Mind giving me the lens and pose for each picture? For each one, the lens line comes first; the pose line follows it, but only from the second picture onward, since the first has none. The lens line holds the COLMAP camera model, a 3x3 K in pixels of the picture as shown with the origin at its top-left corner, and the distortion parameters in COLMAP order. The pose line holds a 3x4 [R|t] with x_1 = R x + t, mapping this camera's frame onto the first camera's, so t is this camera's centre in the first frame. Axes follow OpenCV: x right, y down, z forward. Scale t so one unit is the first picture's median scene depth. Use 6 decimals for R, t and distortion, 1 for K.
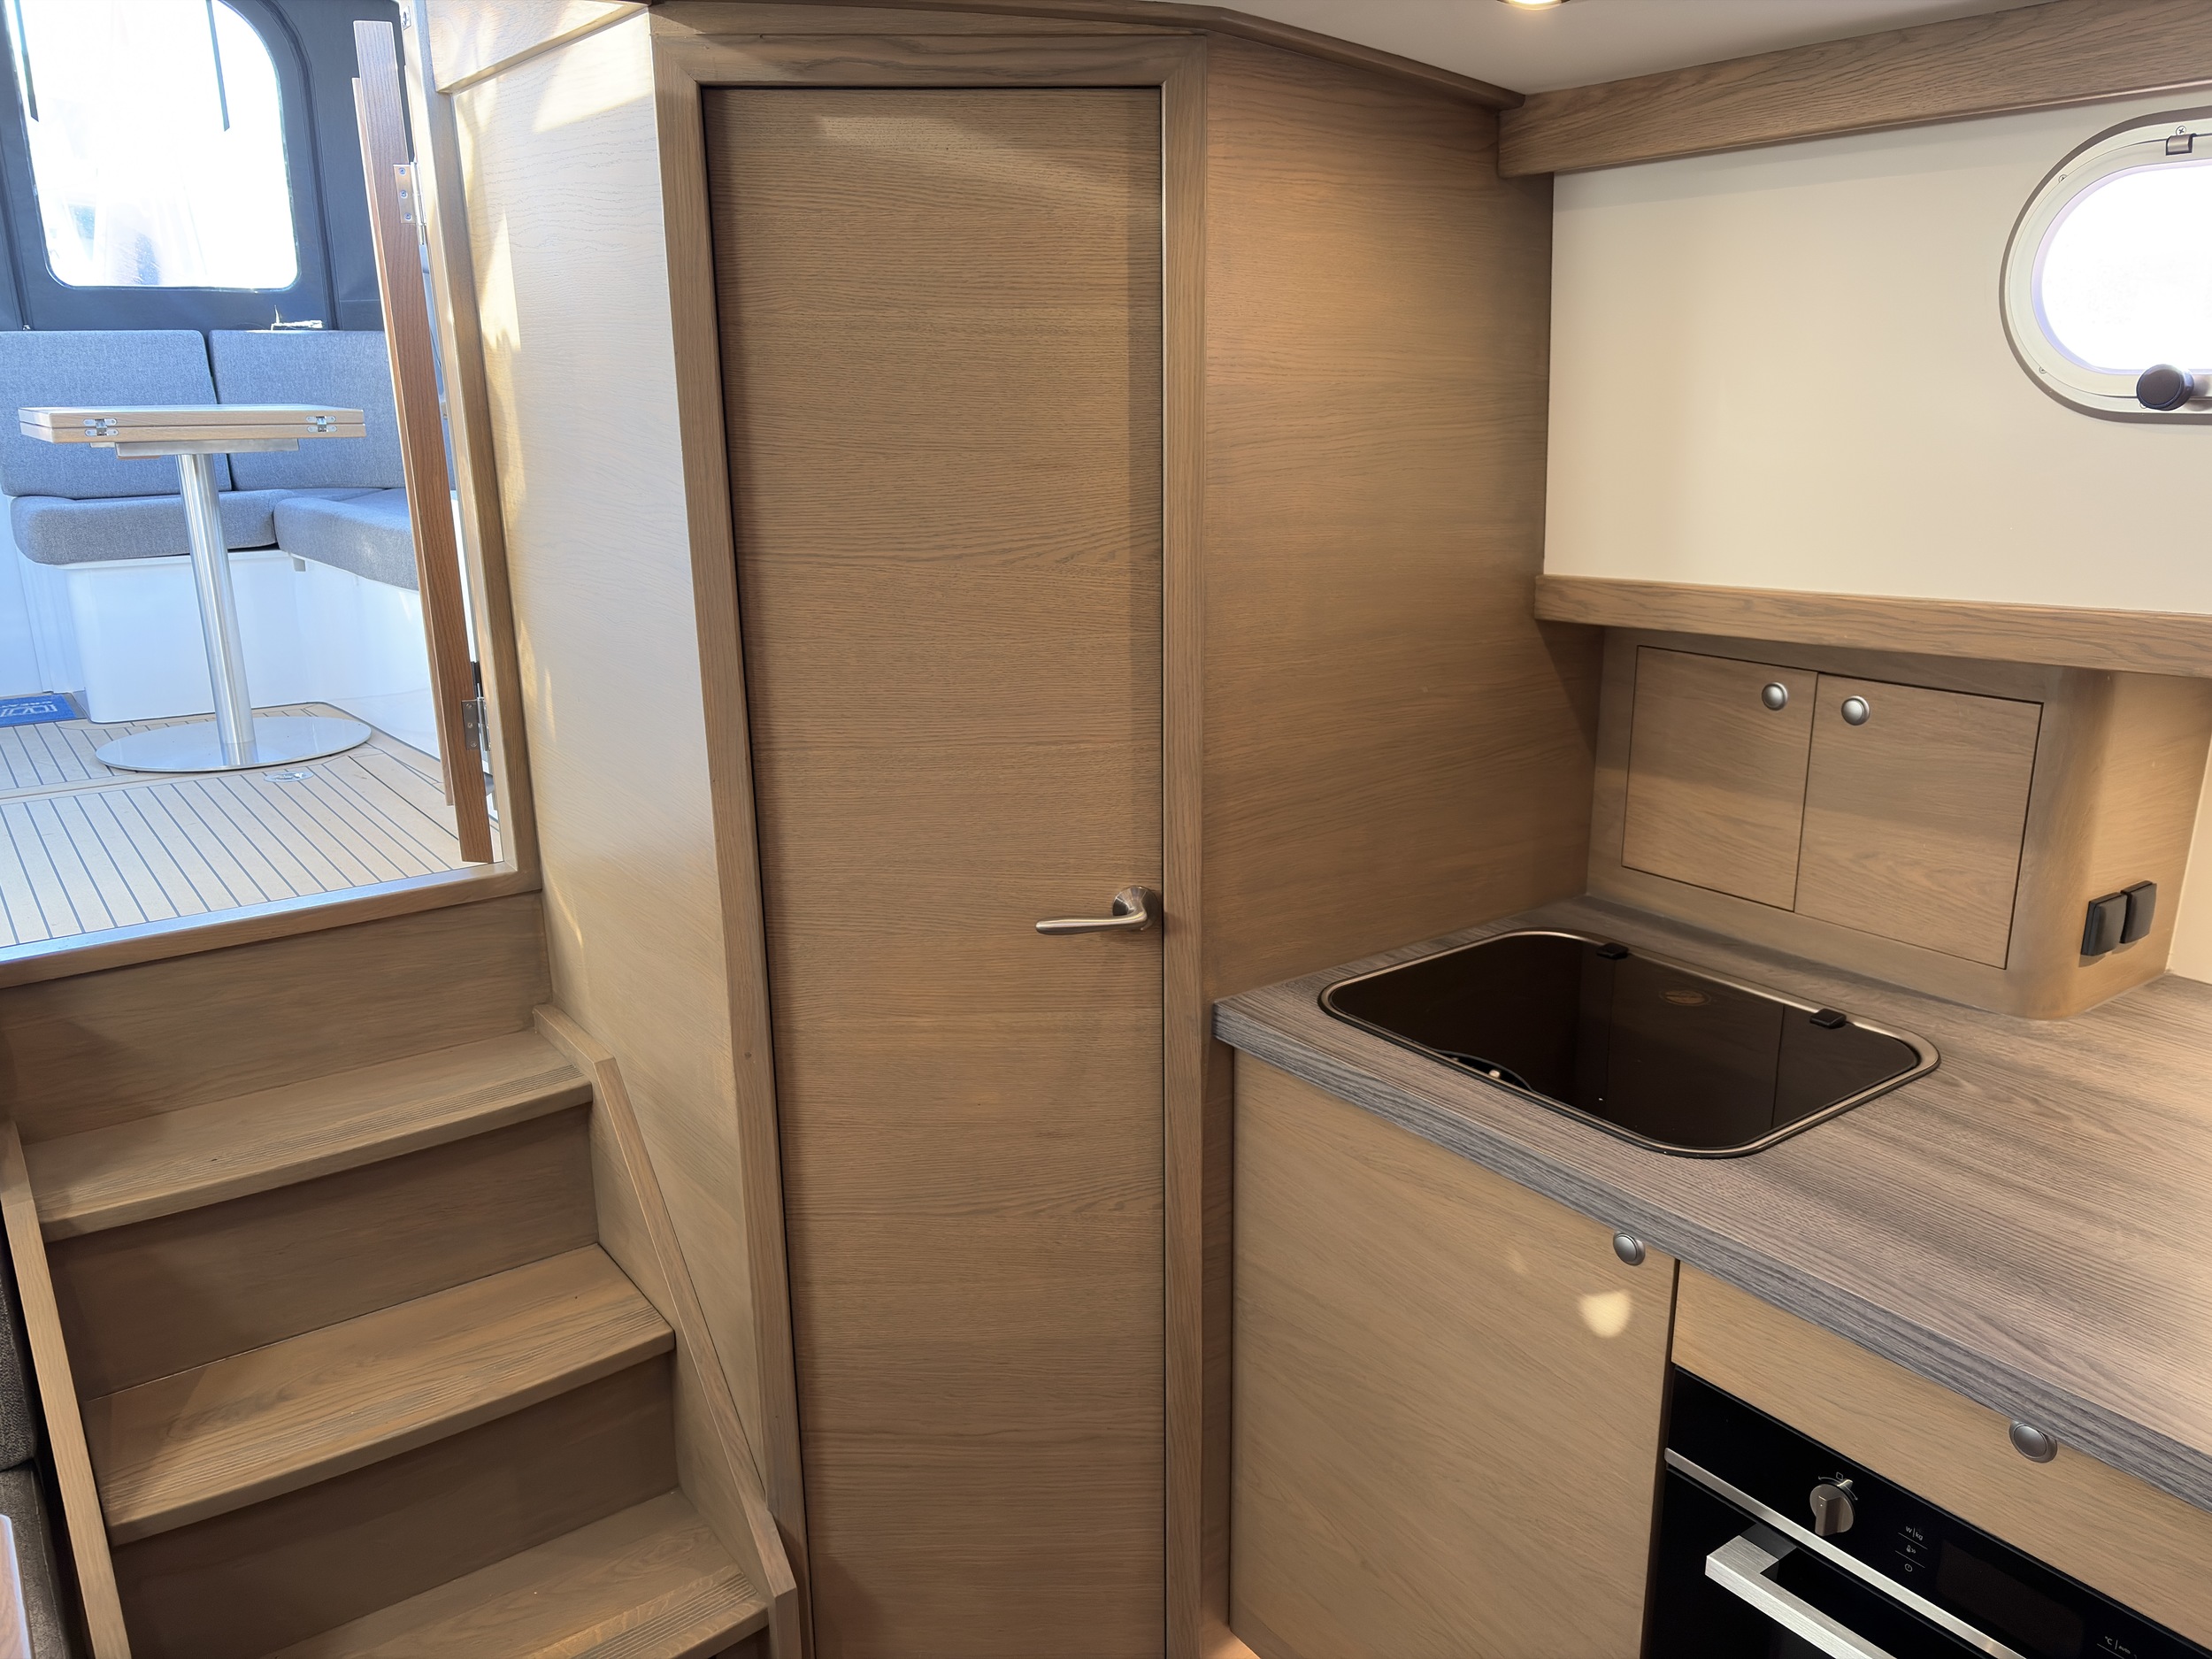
lens RADIAL K [[1669.1, 0, 1100.3], [0, 1669.1, 831.6], [0, 0, 1]] dist [0.055231, -0.066384]
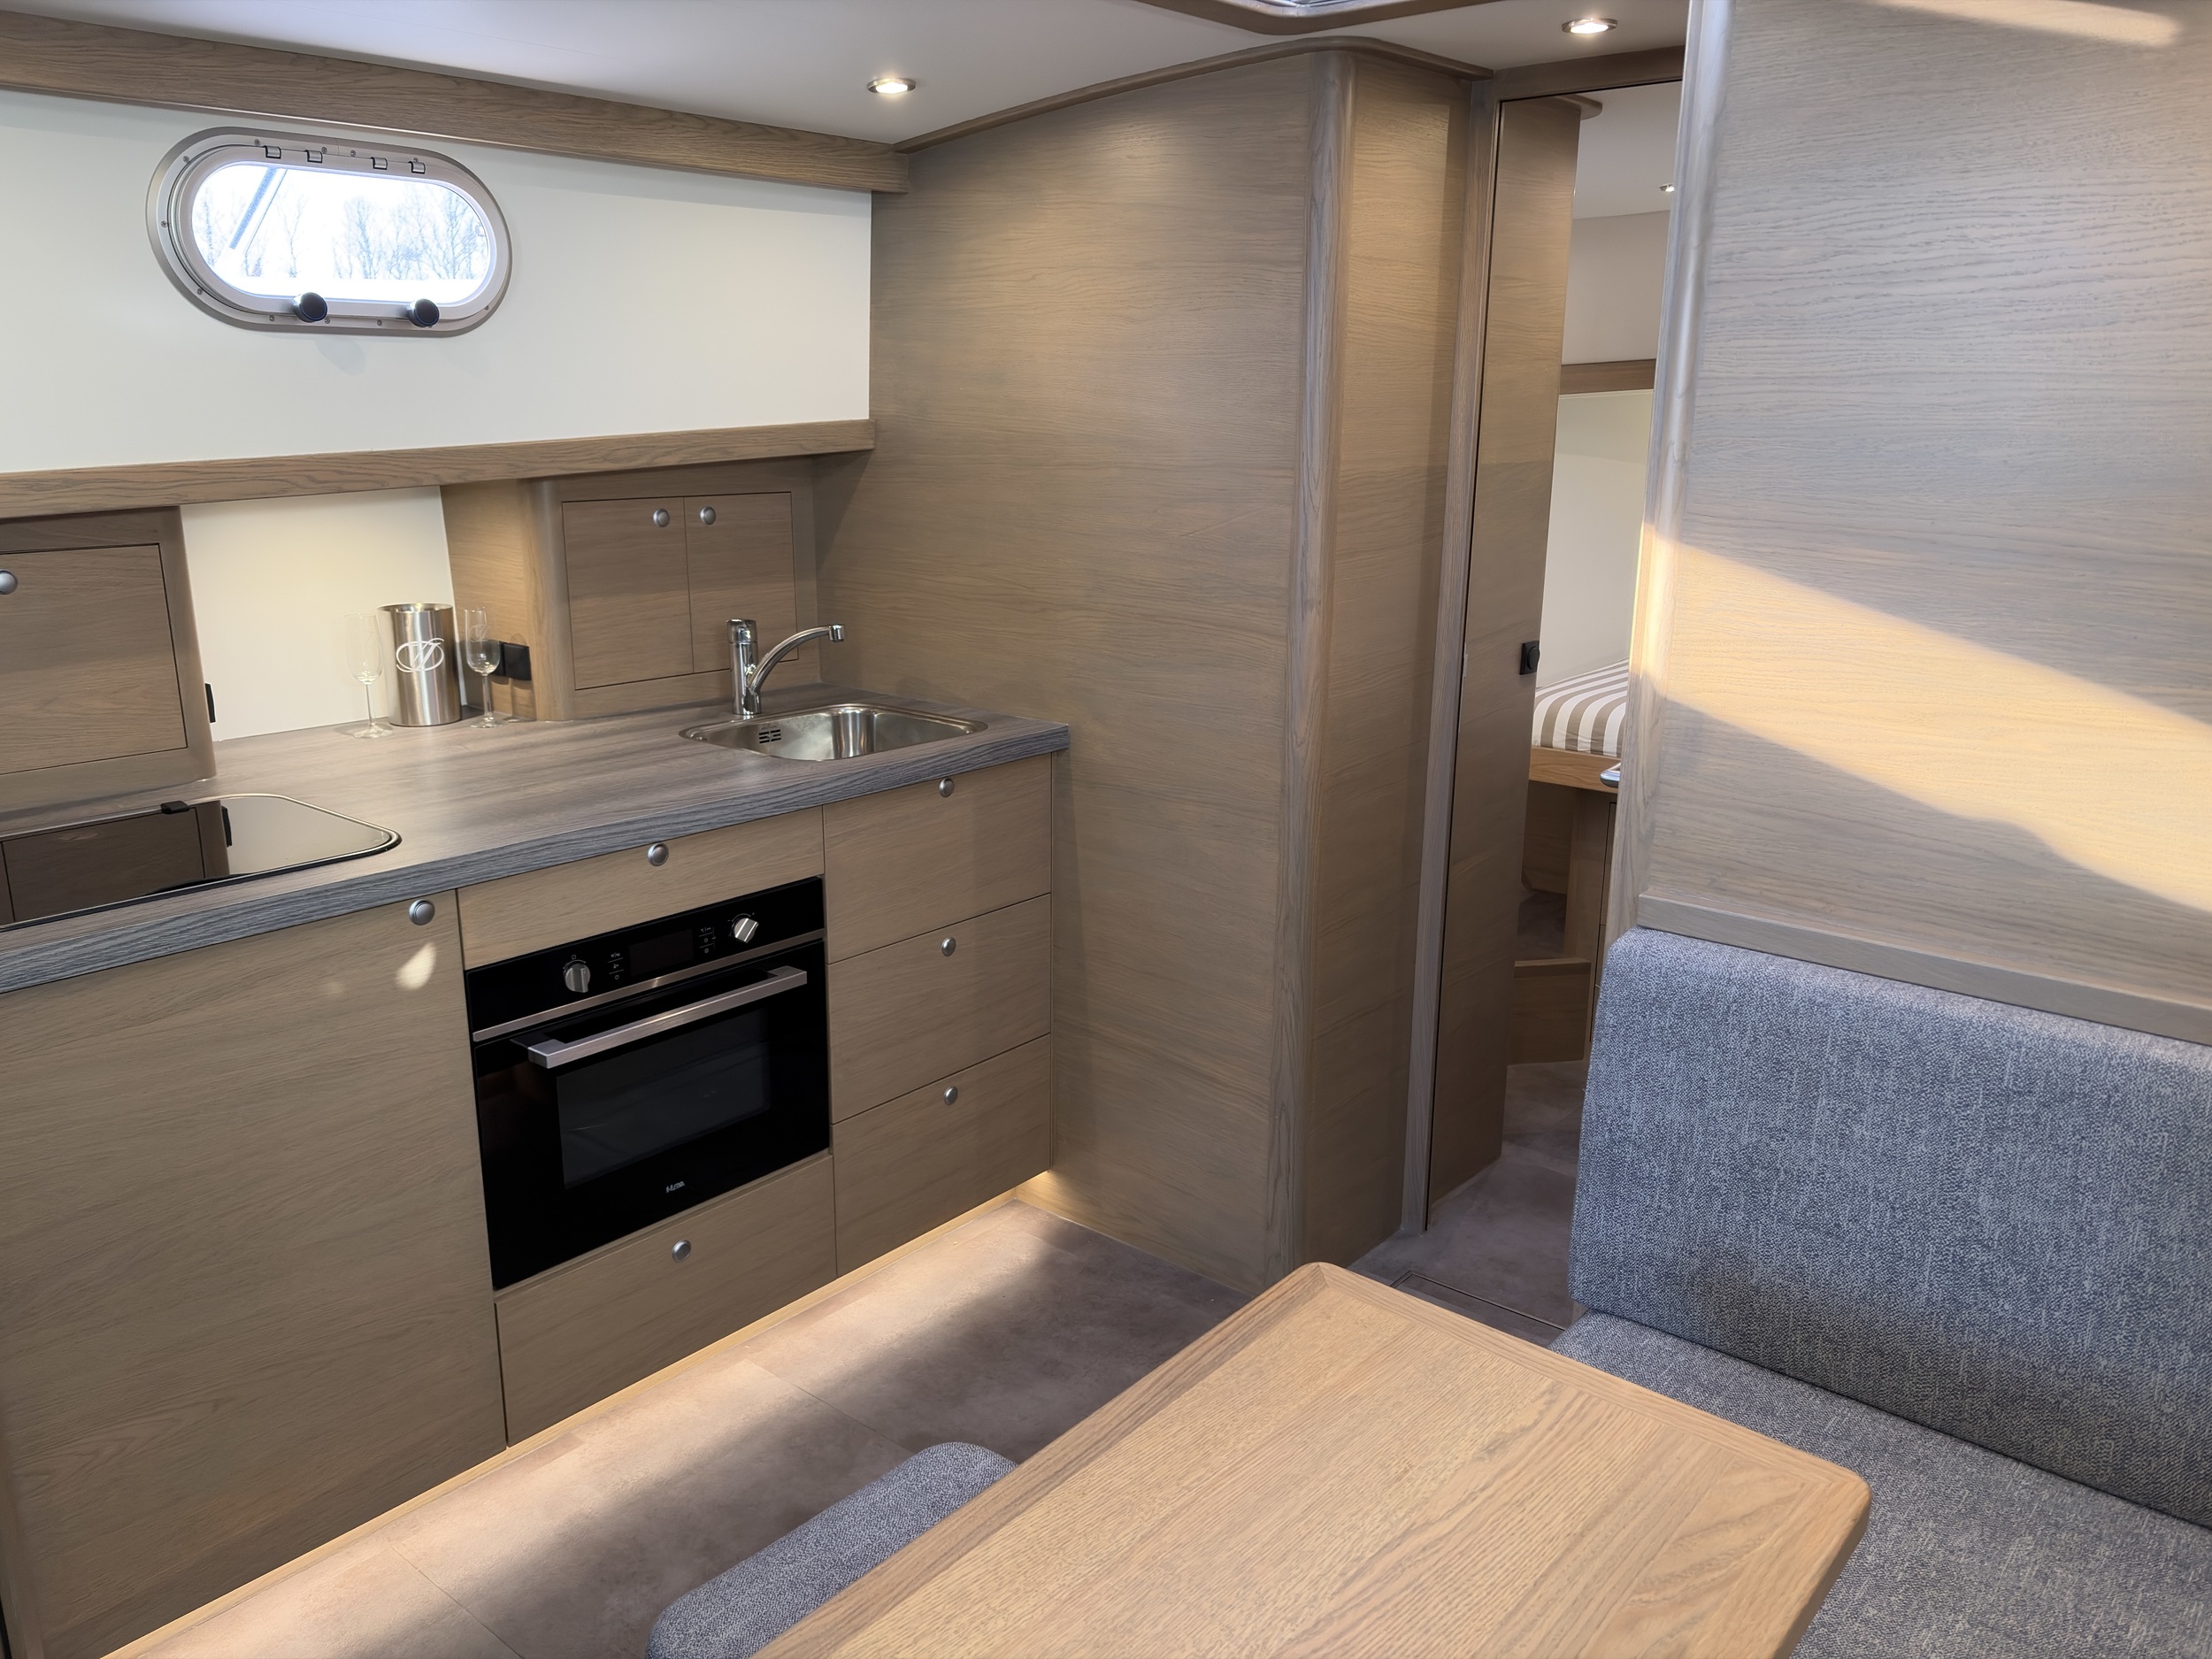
lens RADIAL K [[1669.1, 0, 1122.9], [0, 1669.1, 848.0], [0, 0, 1]] dist [0.055231, -0.066384]
pose [[-0.253159, -0.240304, 0.937104, -0.999573], [0.250442, 0.919359, 0.303410, -0.070807], [-0.934446, 0.311502, -0.172561, 0.602150]]
